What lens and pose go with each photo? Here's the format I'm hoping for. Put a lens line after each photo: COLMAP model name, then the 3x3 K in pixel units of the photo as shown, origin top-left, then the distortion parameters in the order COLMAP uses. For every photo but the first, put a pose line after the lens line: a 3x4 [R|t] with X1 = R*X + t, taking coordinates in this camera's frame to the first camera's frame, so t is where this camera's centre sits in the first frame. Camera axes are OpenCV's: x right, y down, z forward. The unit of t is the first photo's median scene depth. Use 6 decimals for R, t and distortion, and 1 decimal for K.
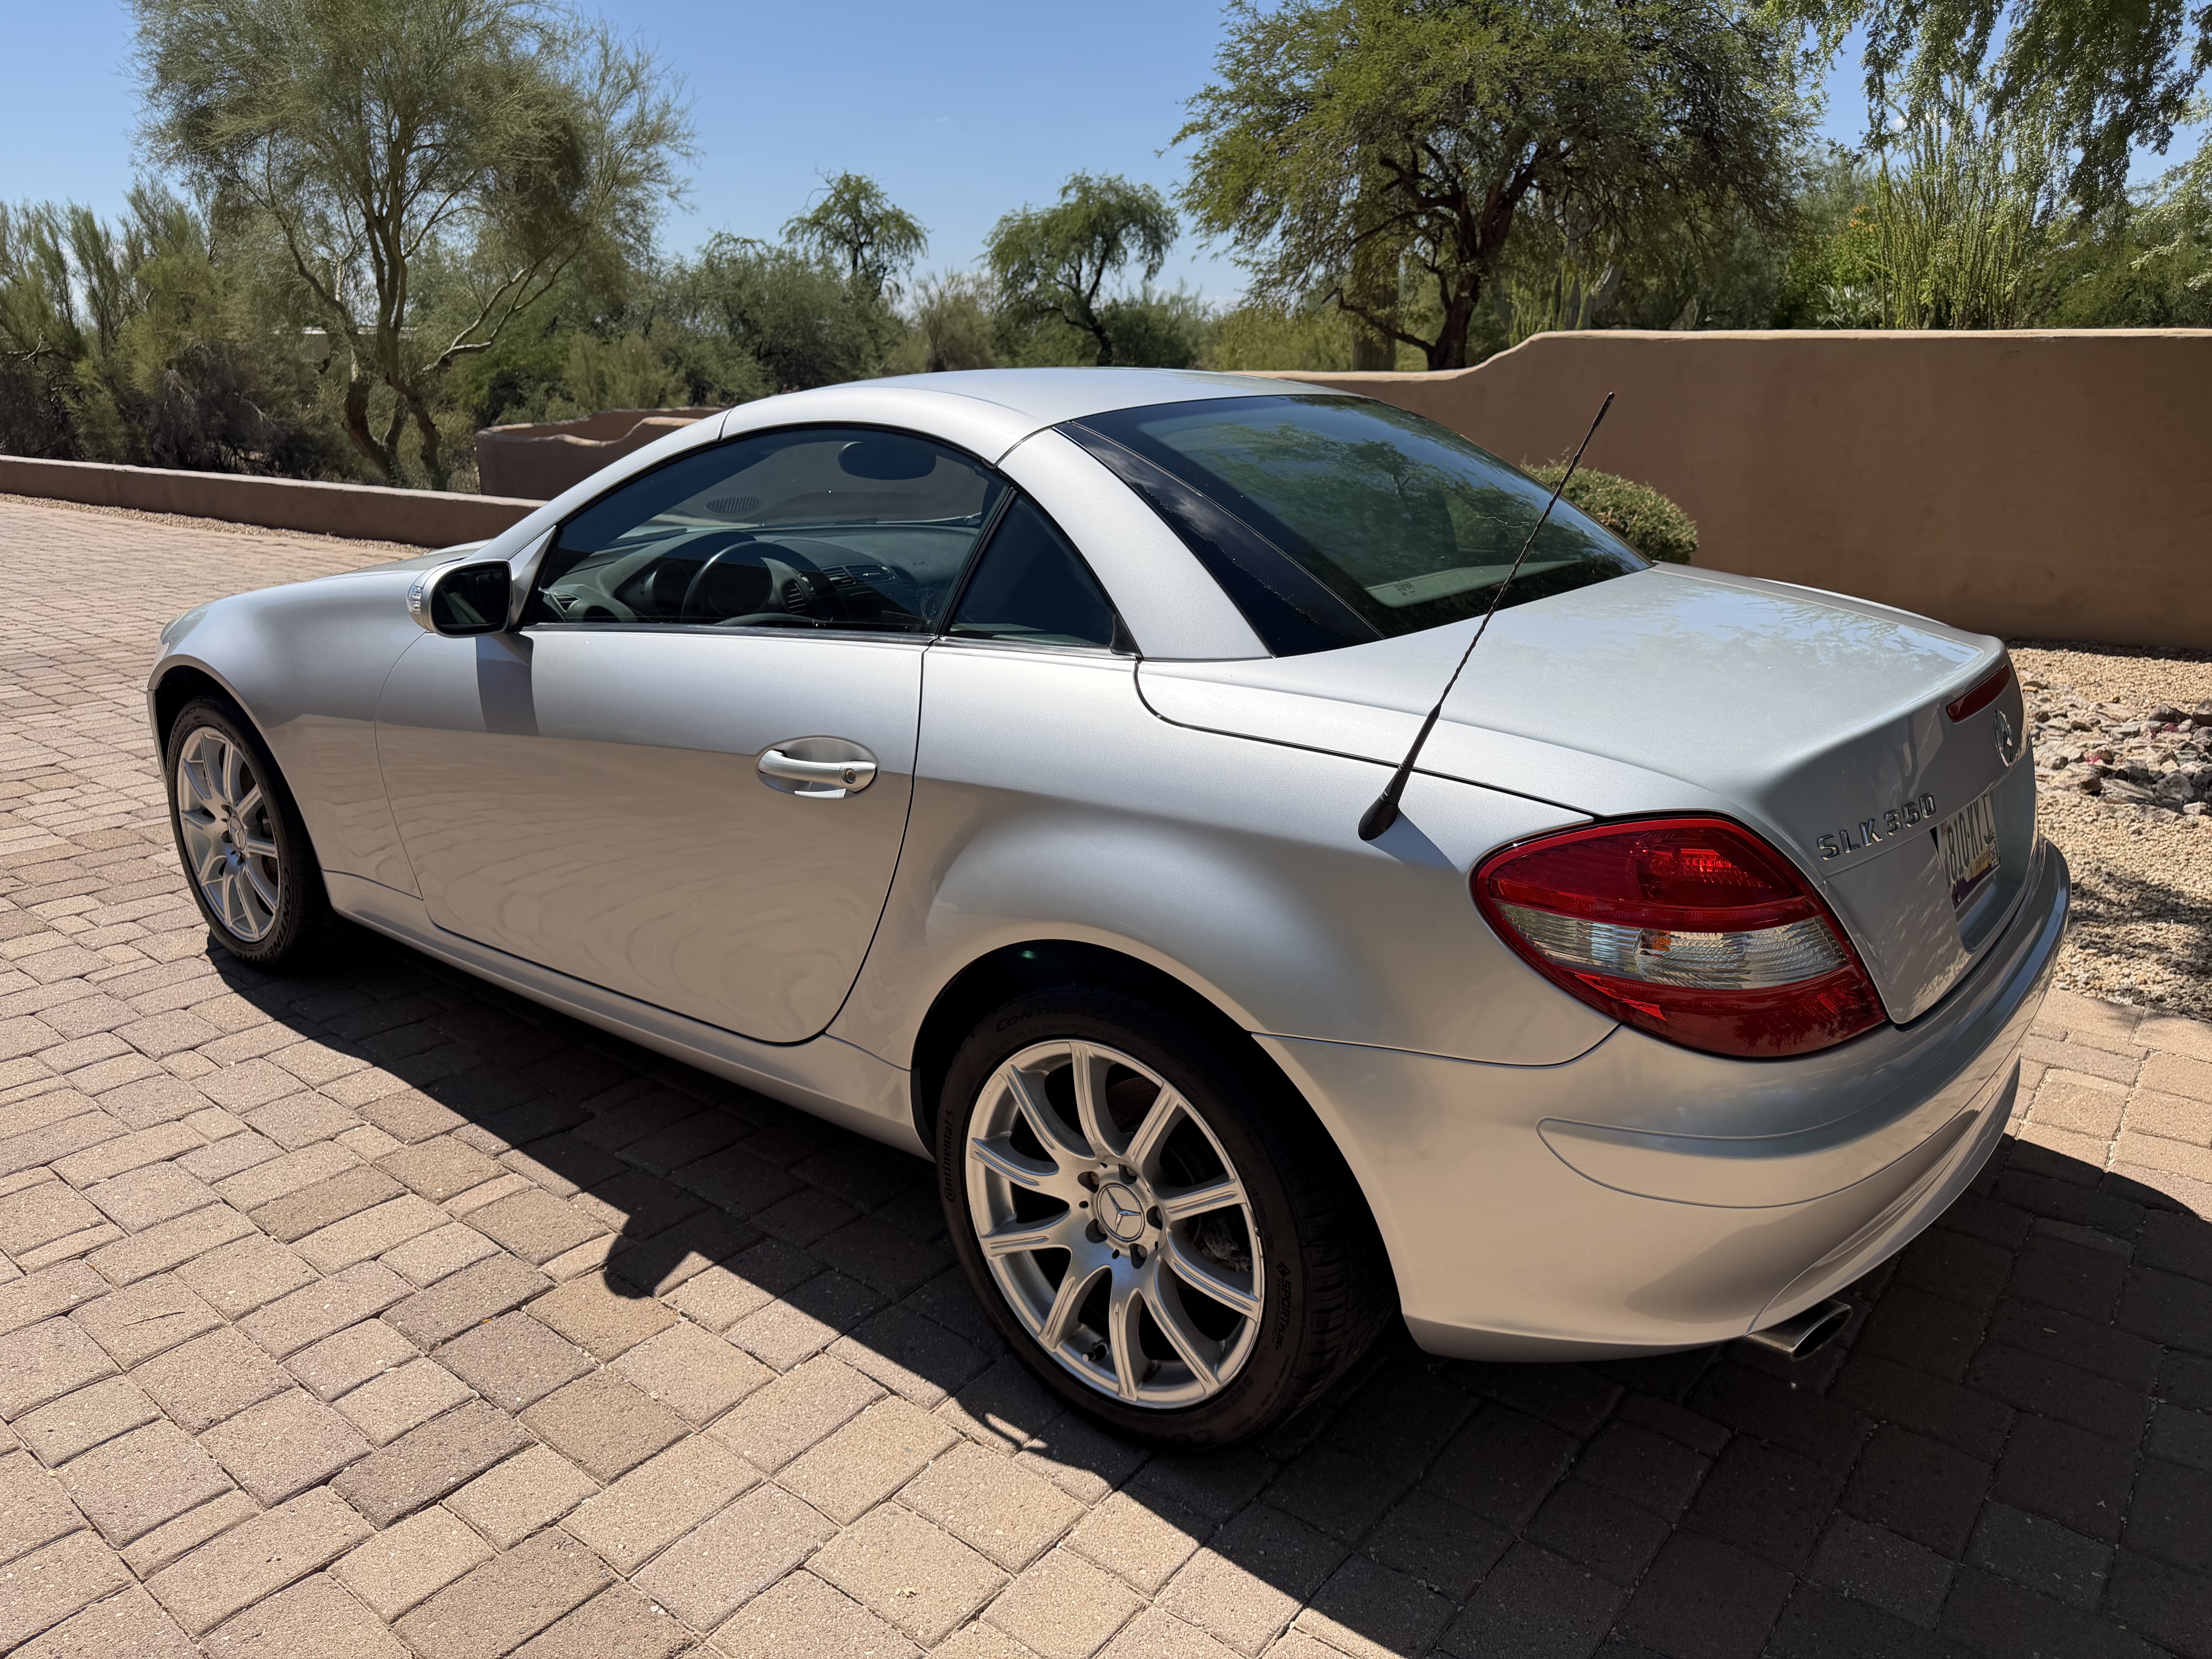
lens RADIAL K [[1553.4, 0, 1106.0], [0, 1553.4, 829.5], [0, 0, 1]] dist [0.008638, -0.007257]
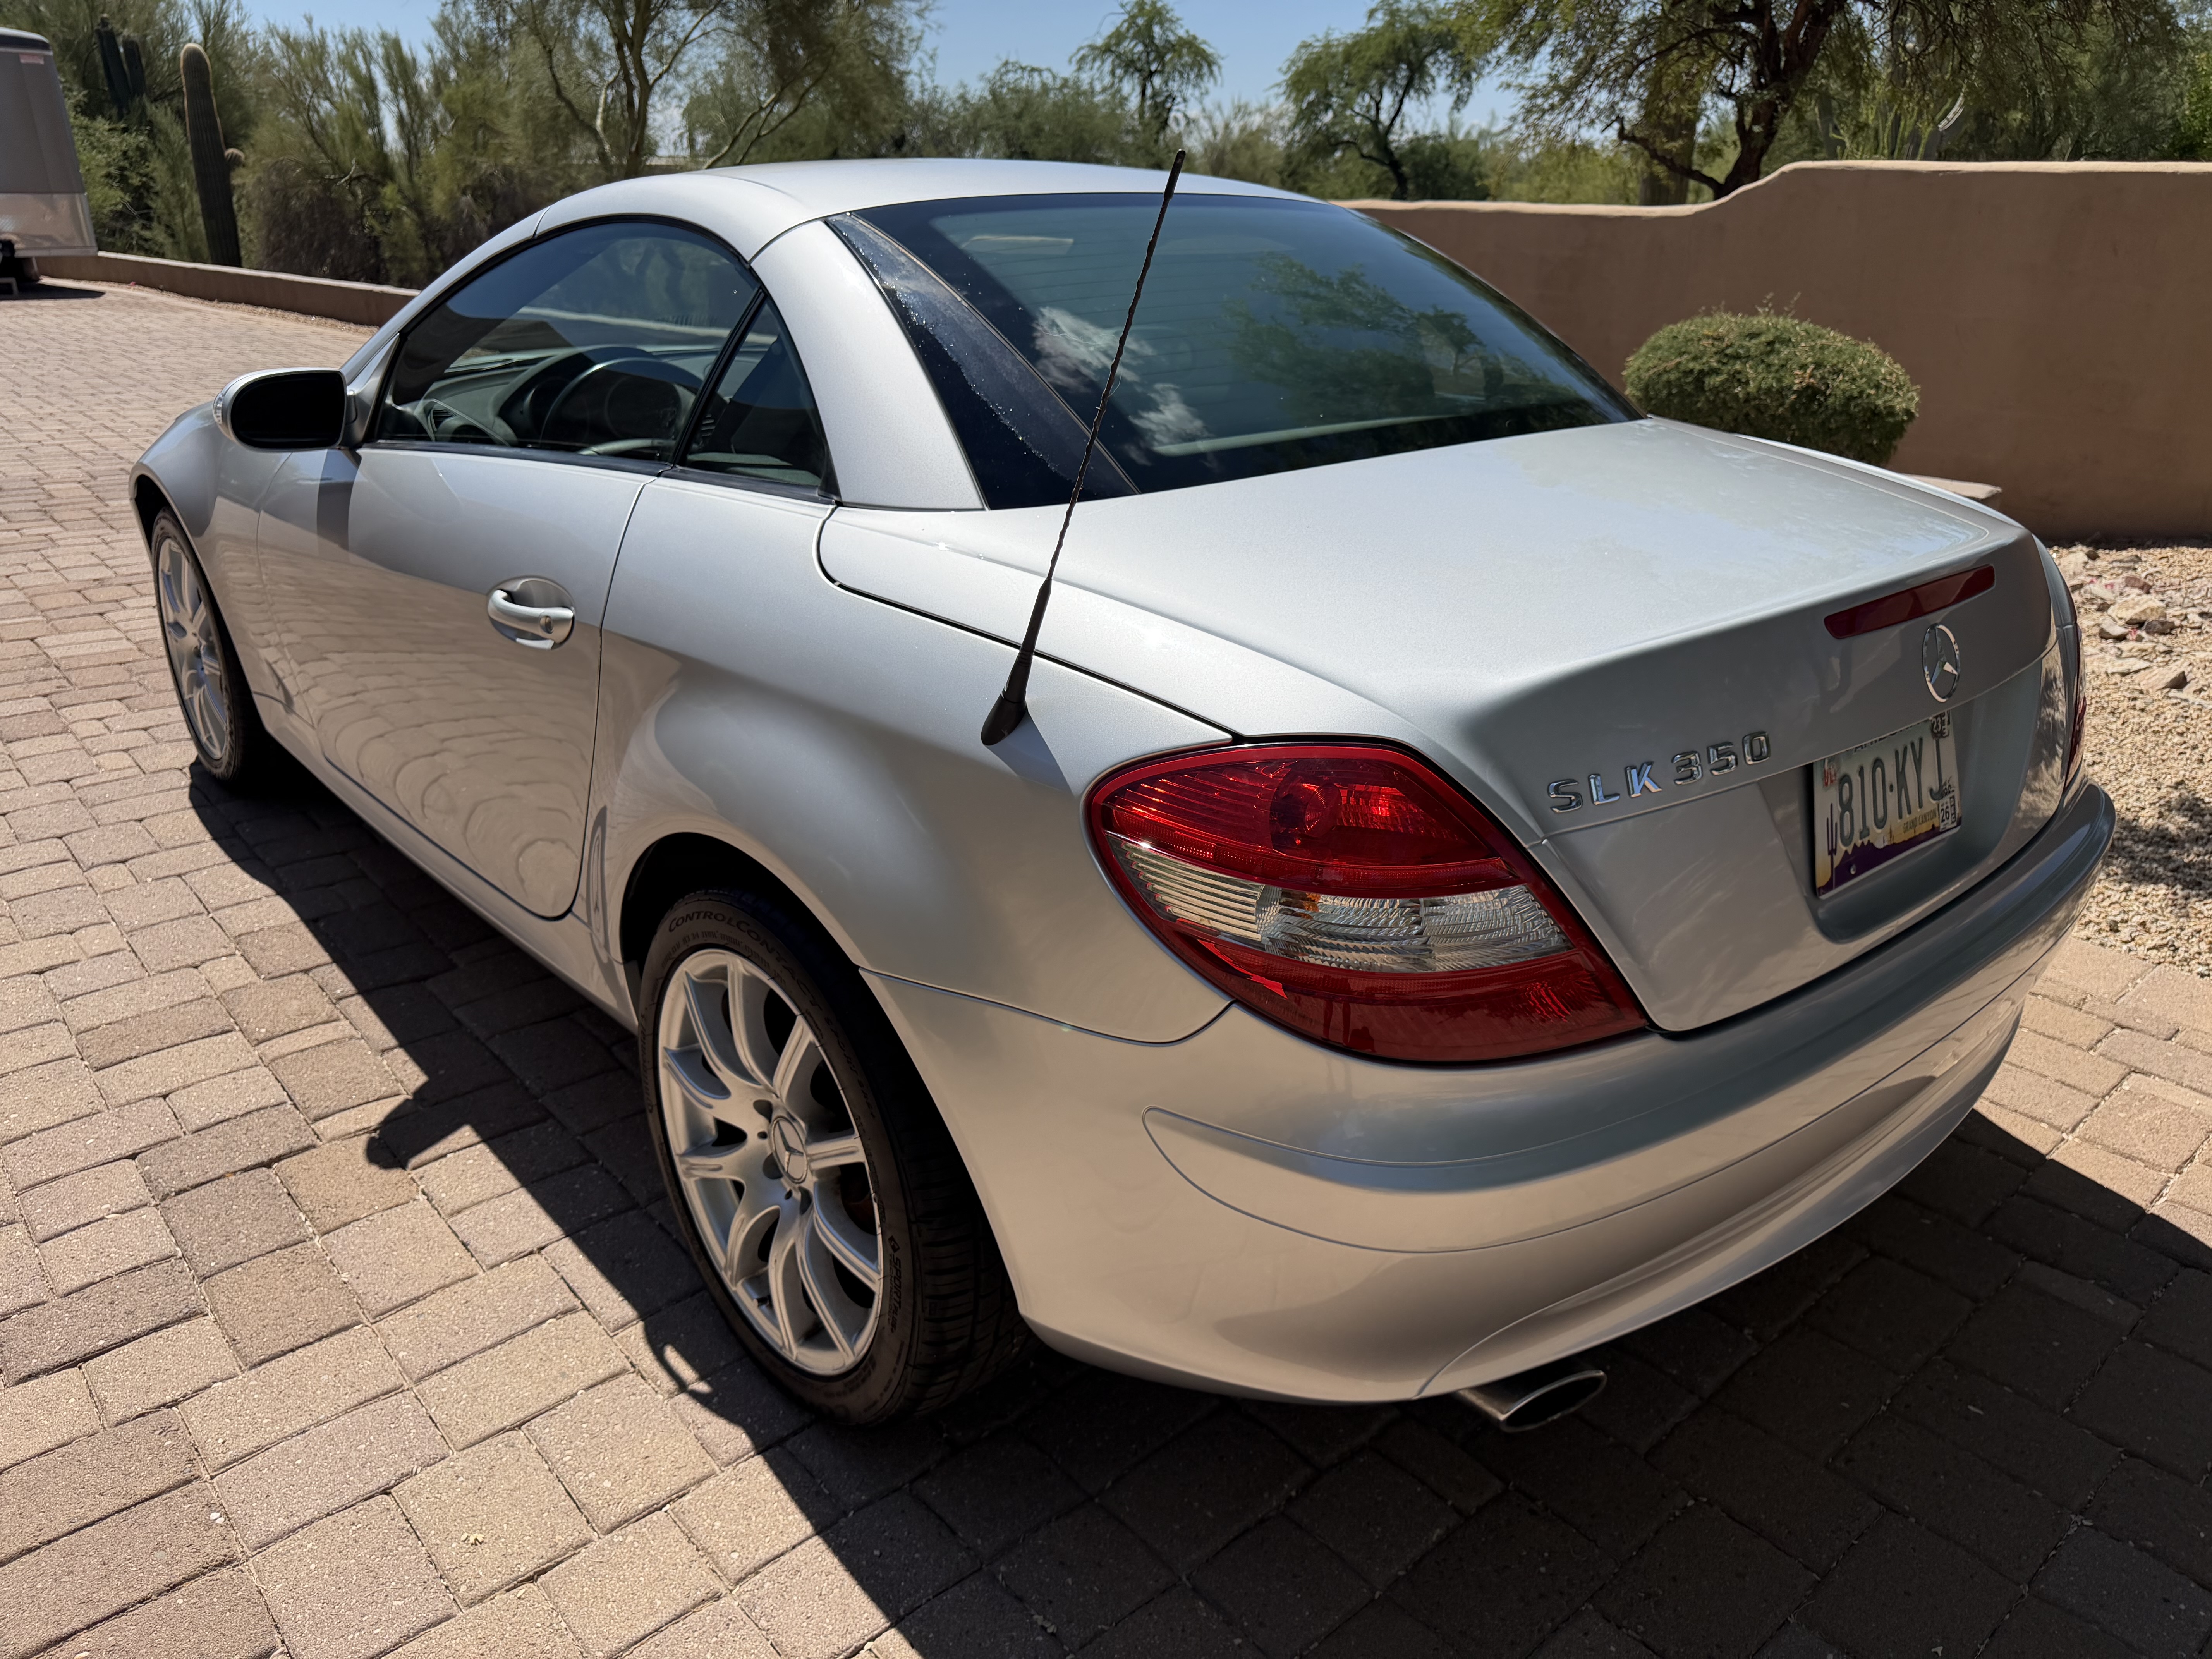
lens RADIAL K [[1562.0, 0, 1106.0], [0, 1562.0, 829.5], [0, 0, 1]] dist [0.002889, -0.005273]
pose [[0.983795, 0.078771, -0.161070, 0.044894], [-0.063959, 0.993404, 0.095169, -0.003721], [0.167504, -0.083325, 0.982344, 0.026536]]
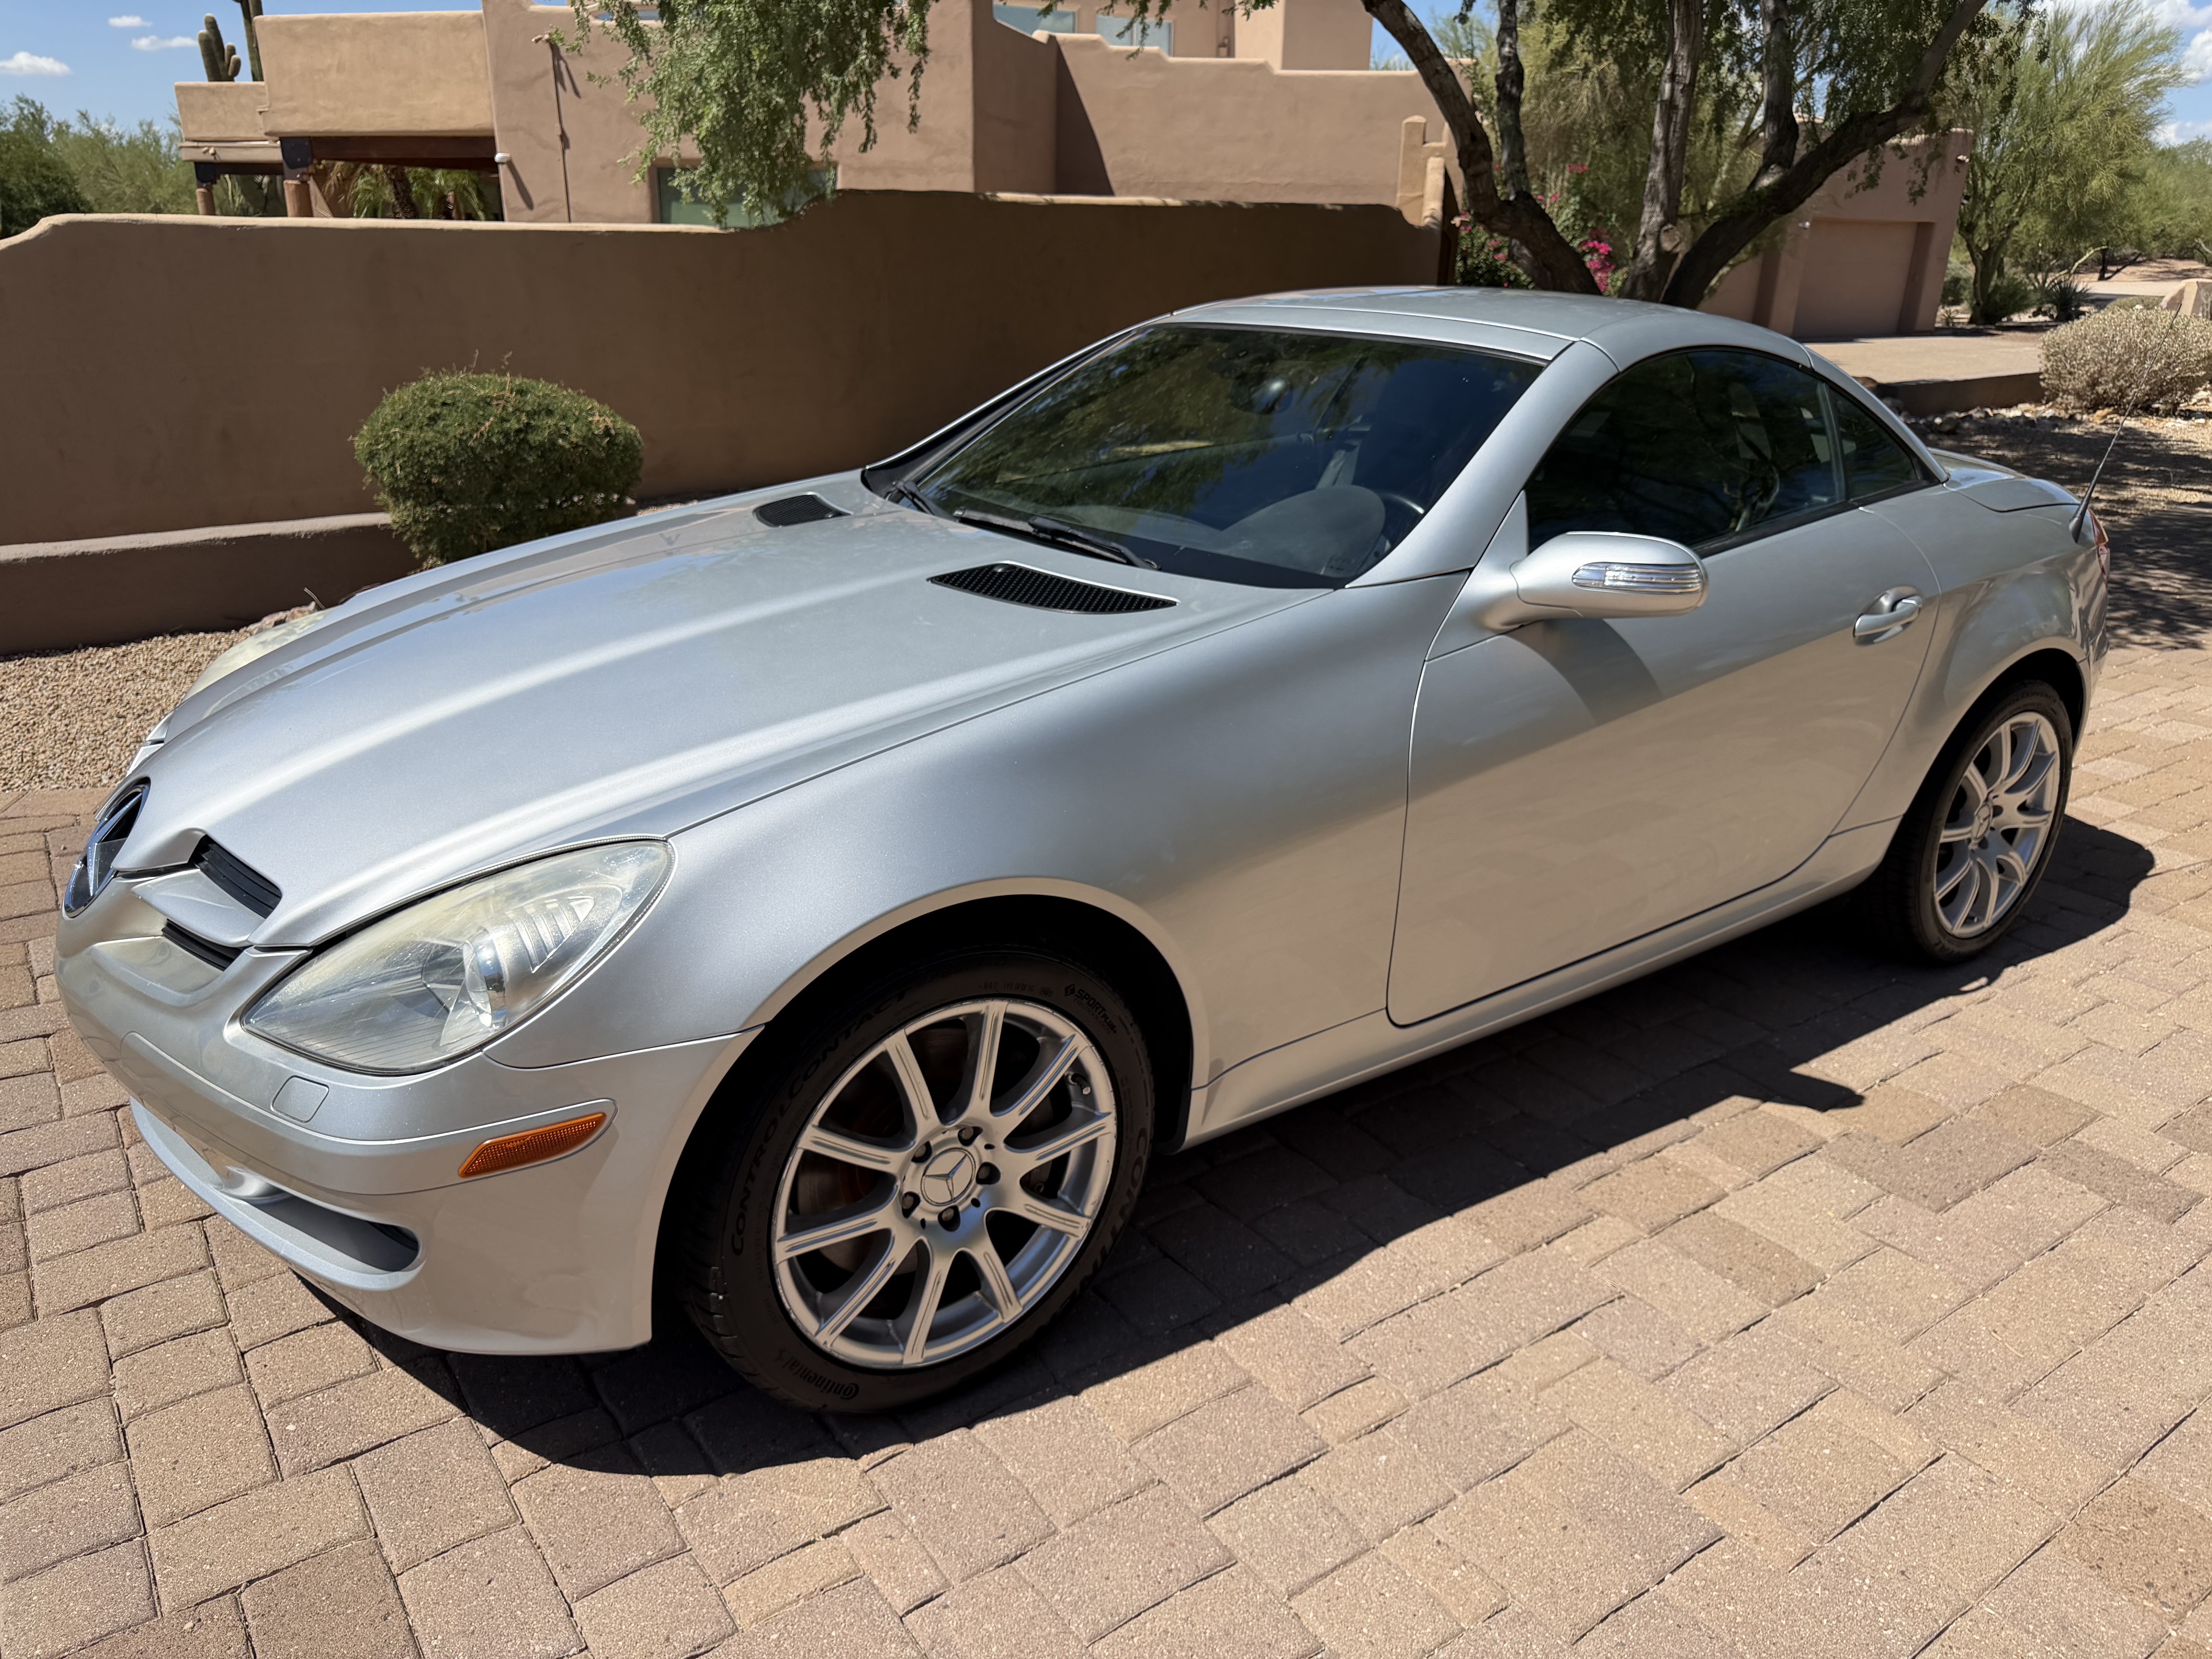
lens RADIAL K [[1541.9, 0, 1105.4], [0, 1541.9, 842.9], [0, 0, 1]] dist [0.016703, -0.022428]
pose [[0.289537, -0.341253, 0.894268, -0.247483], [0.264955, 0.926353, 0.267712, -0.059560], [-0.919765, 0.159428, 0.358630, 0.183019]]
